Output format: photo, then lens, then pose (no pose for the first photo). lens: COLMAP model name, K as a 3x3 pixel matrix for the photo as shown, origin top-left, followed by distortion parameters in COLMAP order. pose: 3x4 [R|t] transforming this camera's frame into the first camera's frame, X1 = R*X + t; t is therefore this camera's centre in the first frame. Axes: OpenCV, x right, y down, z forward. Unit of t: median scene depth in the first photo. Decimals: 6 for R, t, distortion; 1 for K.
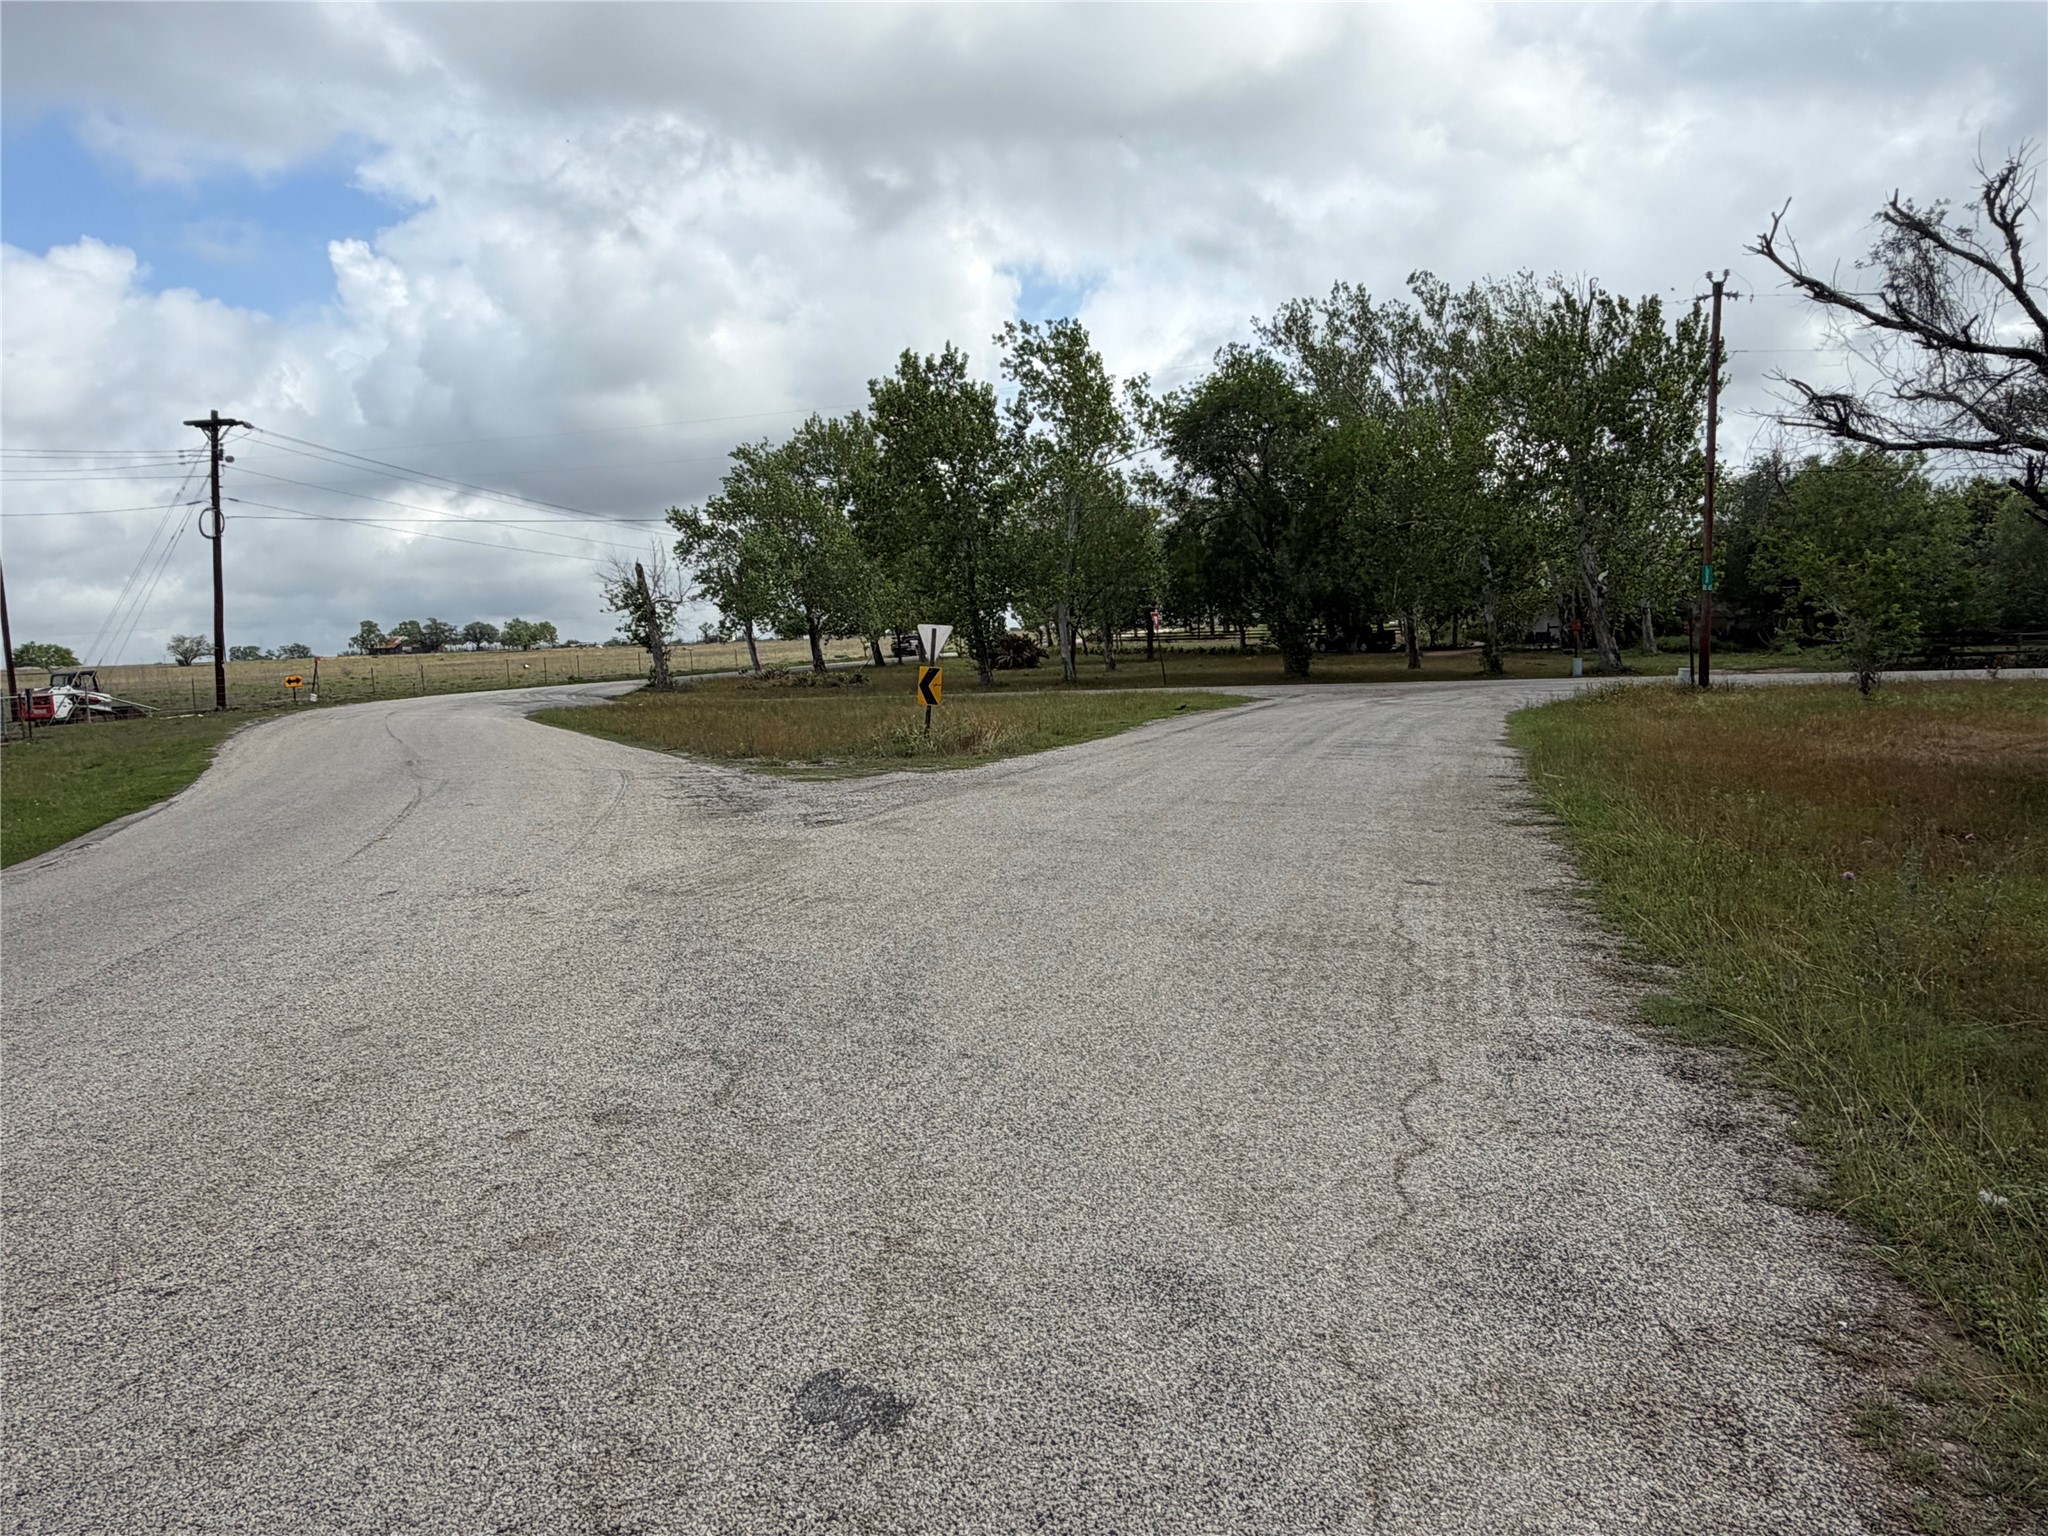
lens RADIAL K [[1440.1, 0, 1033.7], [0, 1440.1, 771.4], [0, 0, 1]] dist [-0.036486, -0.001574]
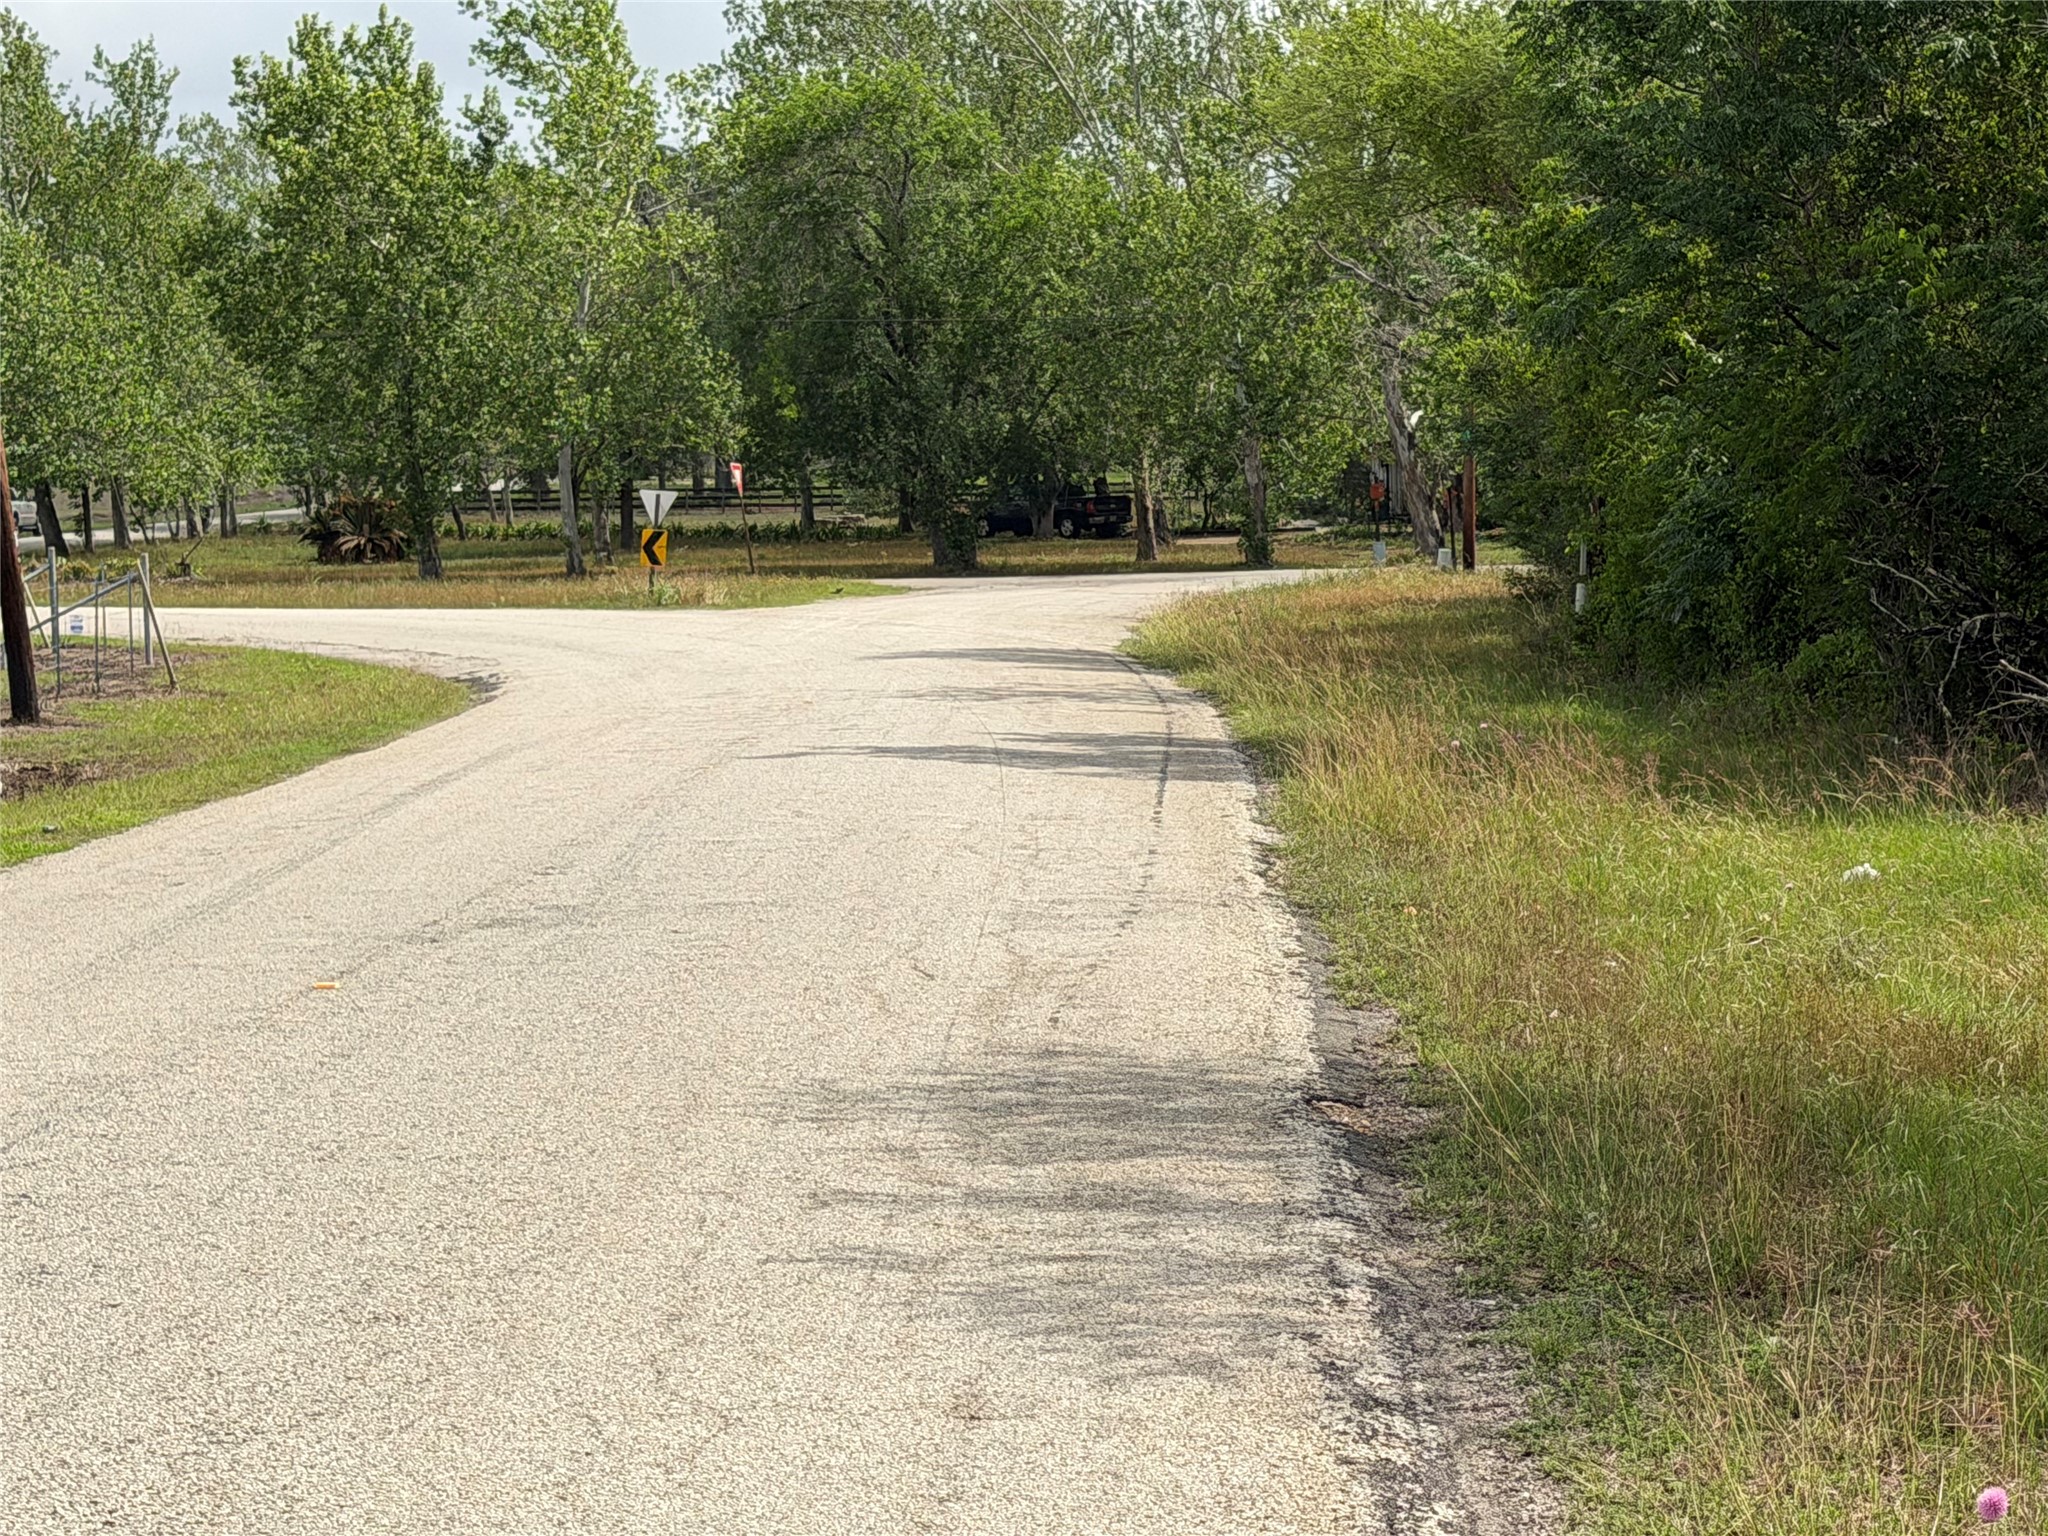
lens RADIAL K [[4957.9, 0, 1021.6], [0, 4957.9, 761.3], [0, 0, 1]] dist [0.154225, 0.000000]
pose [[0.977435, 0.000800, 0.211236, -0.230795], [0.007752, 0.999183, -0.039656, 0.097723], [-0.211095, 0.040399, 0.976630, -1.046534]]
